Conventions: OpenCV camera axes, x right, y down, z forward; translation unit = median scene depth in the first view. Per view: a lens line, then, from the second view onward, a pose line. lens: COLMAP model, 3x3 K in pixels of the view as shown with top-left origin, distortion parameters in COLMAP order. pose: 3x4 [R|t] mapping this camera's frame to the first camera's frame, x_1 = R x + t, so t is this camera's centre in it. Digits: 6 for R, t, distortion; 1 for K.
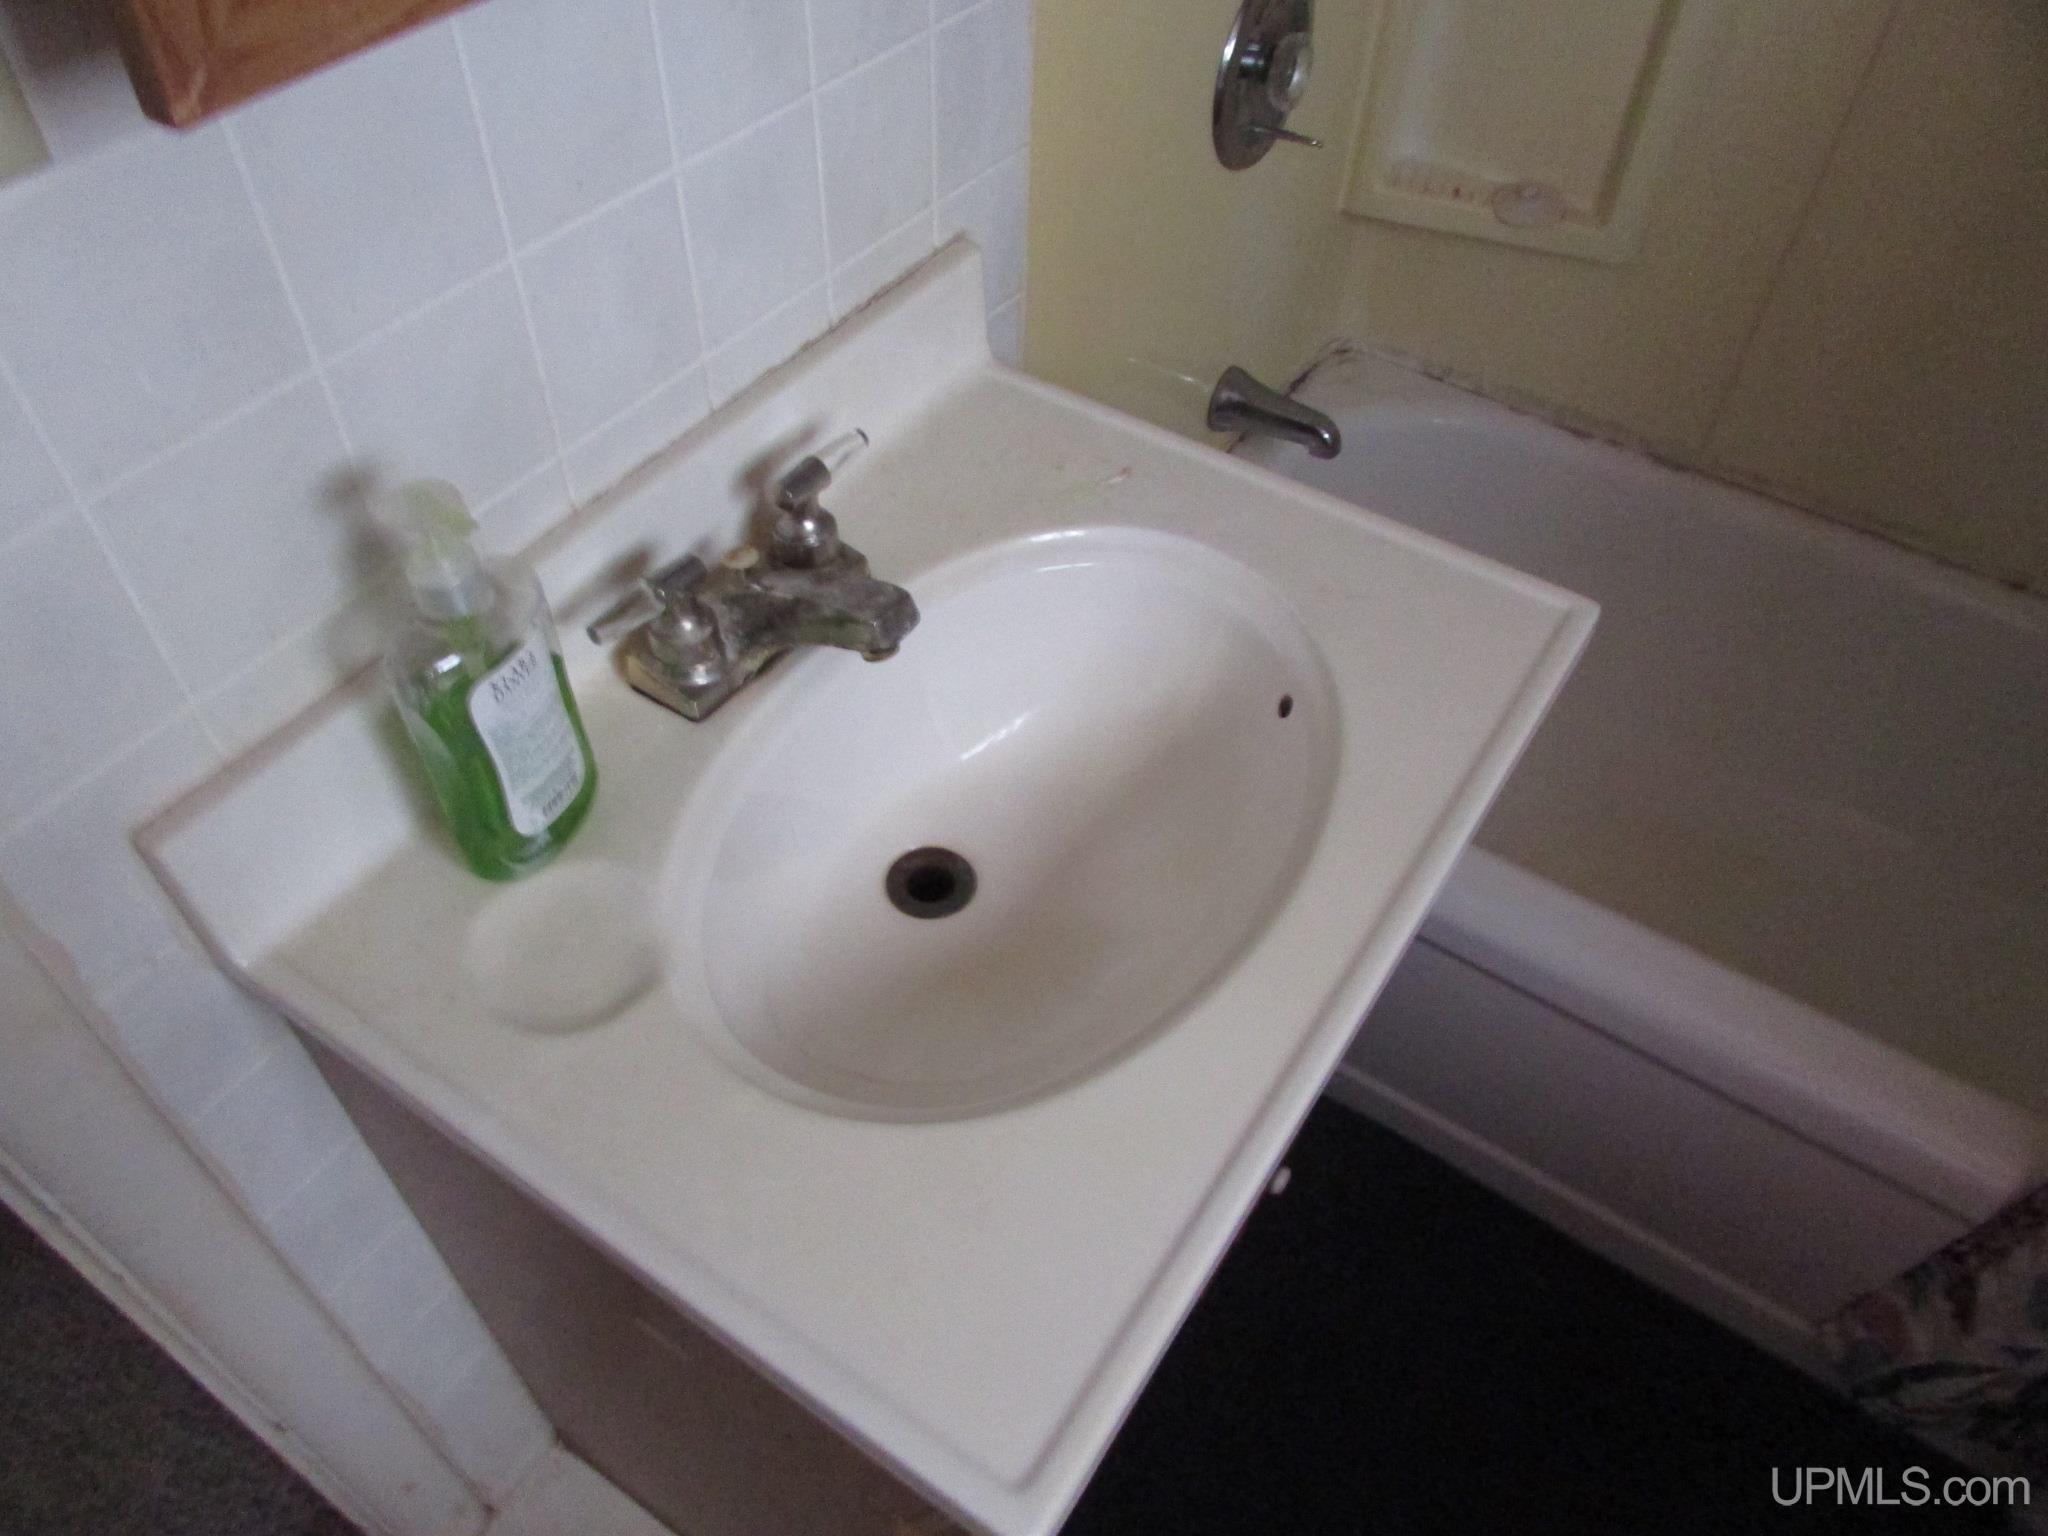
lens RADIAL K [[1472.2, 0, 1021.4], [0, 1472.2, 810.1], [0, 0, 1]] dist [-0.006656, 0.004068]
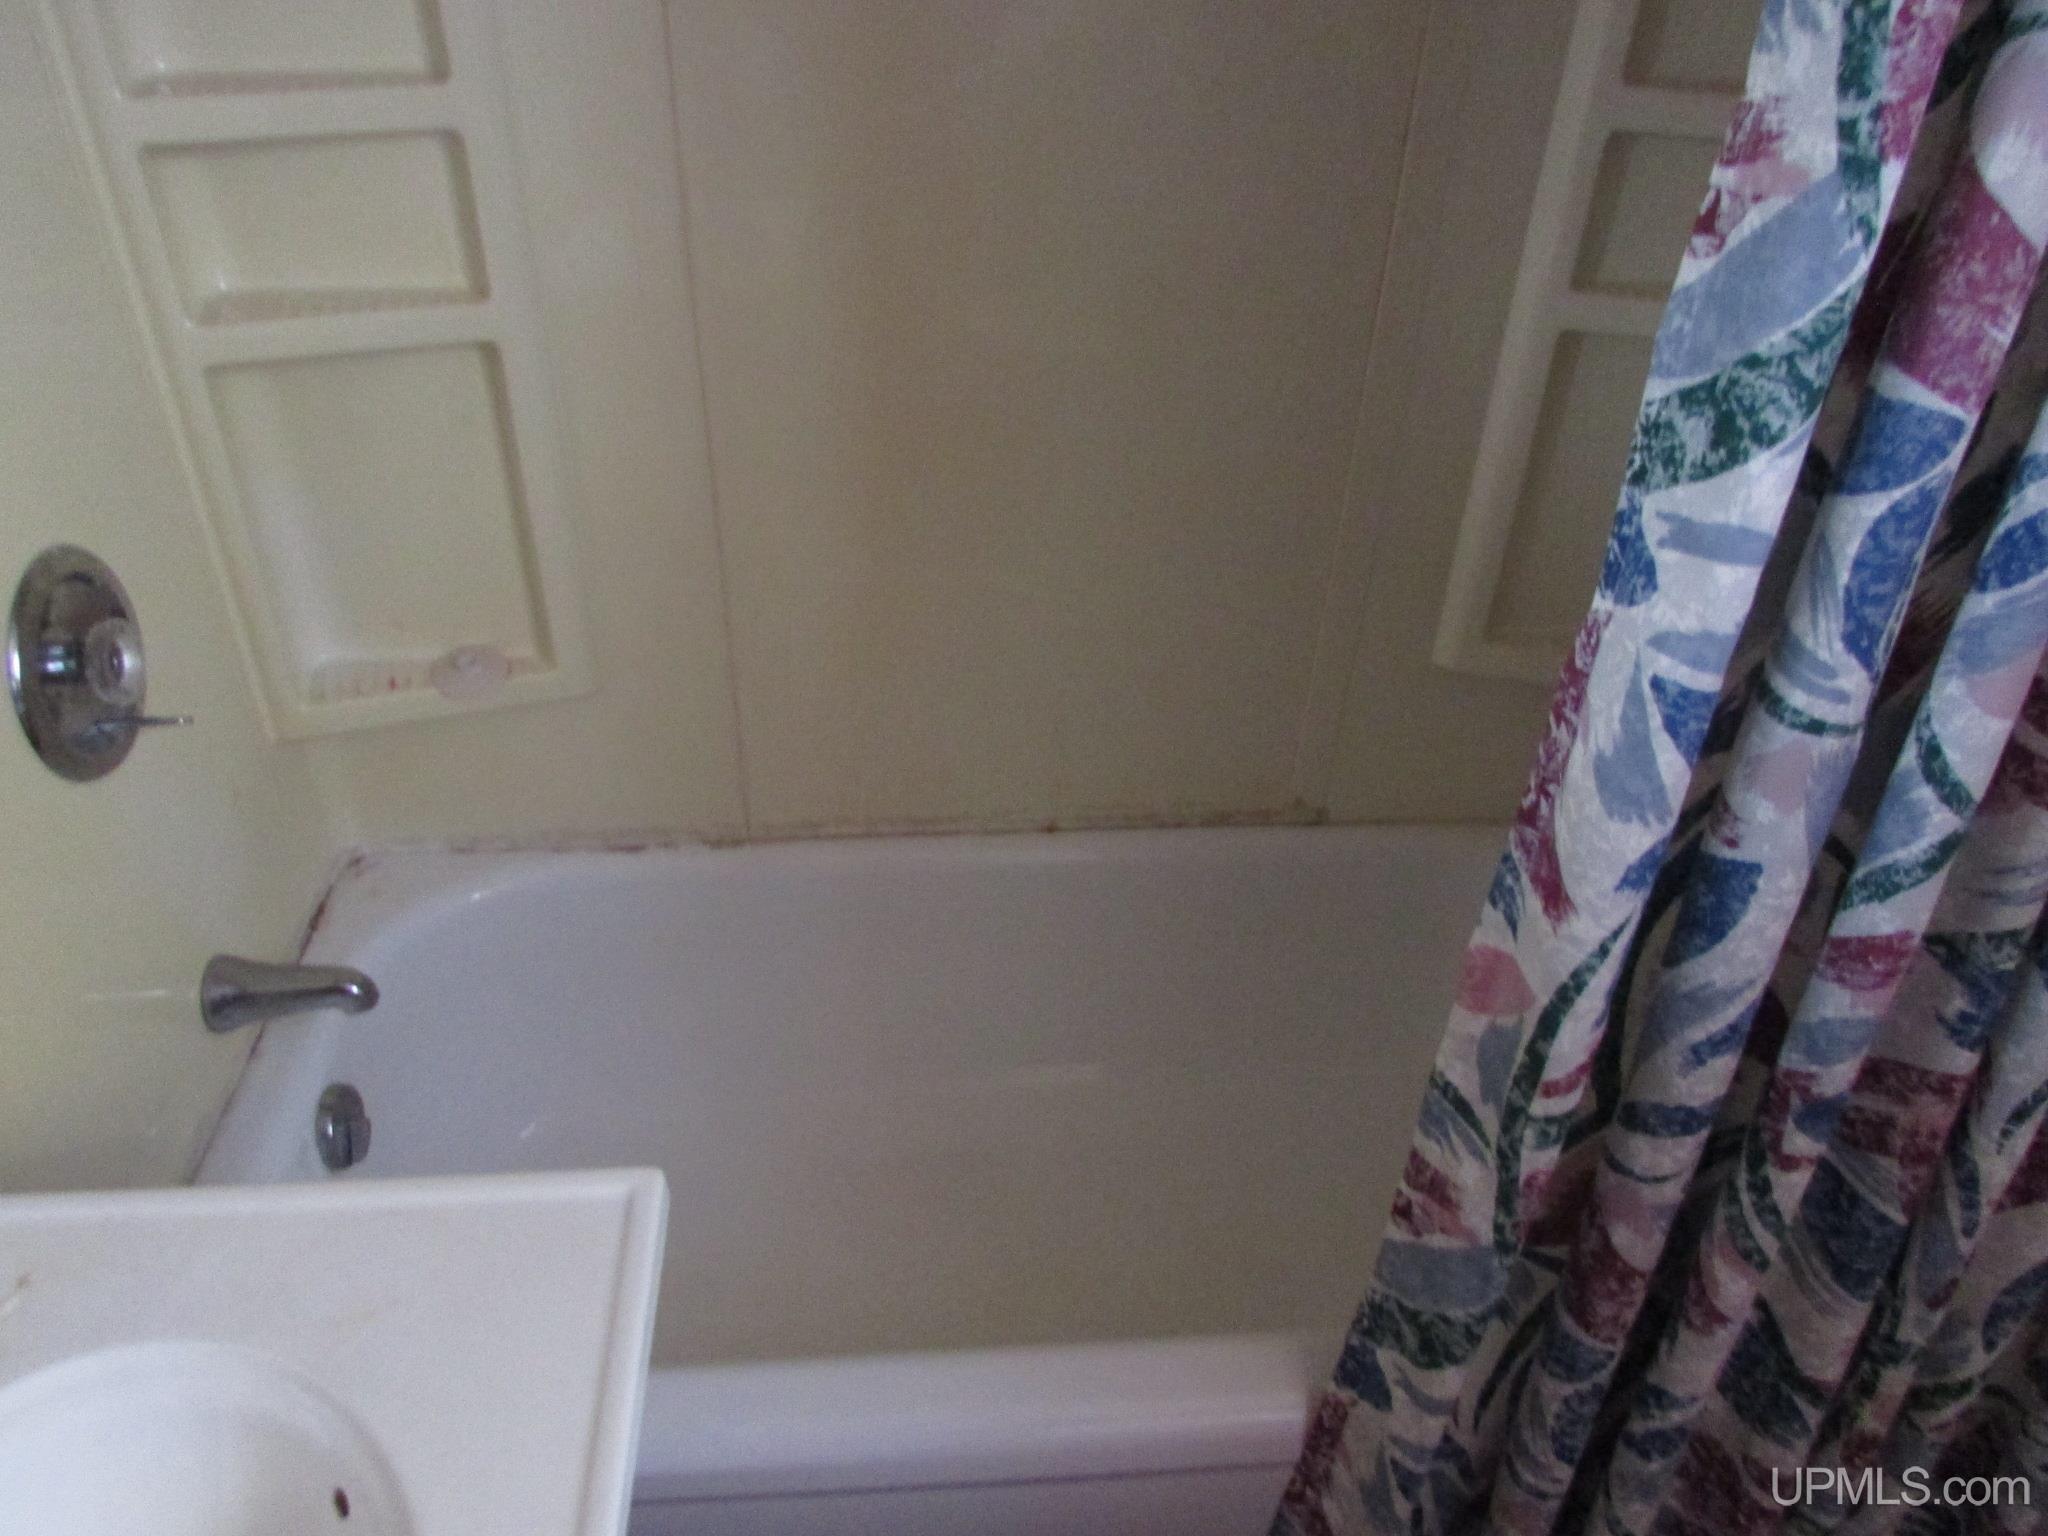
lens RADIAL K [[1472.2, 0, 1021.4], [0, 1472.2, 810.1], [0, 0, 1]] dist [-0.006656, 0.004068]
pose [[0.785062, -0.372563, 0.494849, 0.121459], [0.464987, 0.882266, -0.073444, -0.096665], [-0.409226, 0.287757, 0.865870, 0.047132]]
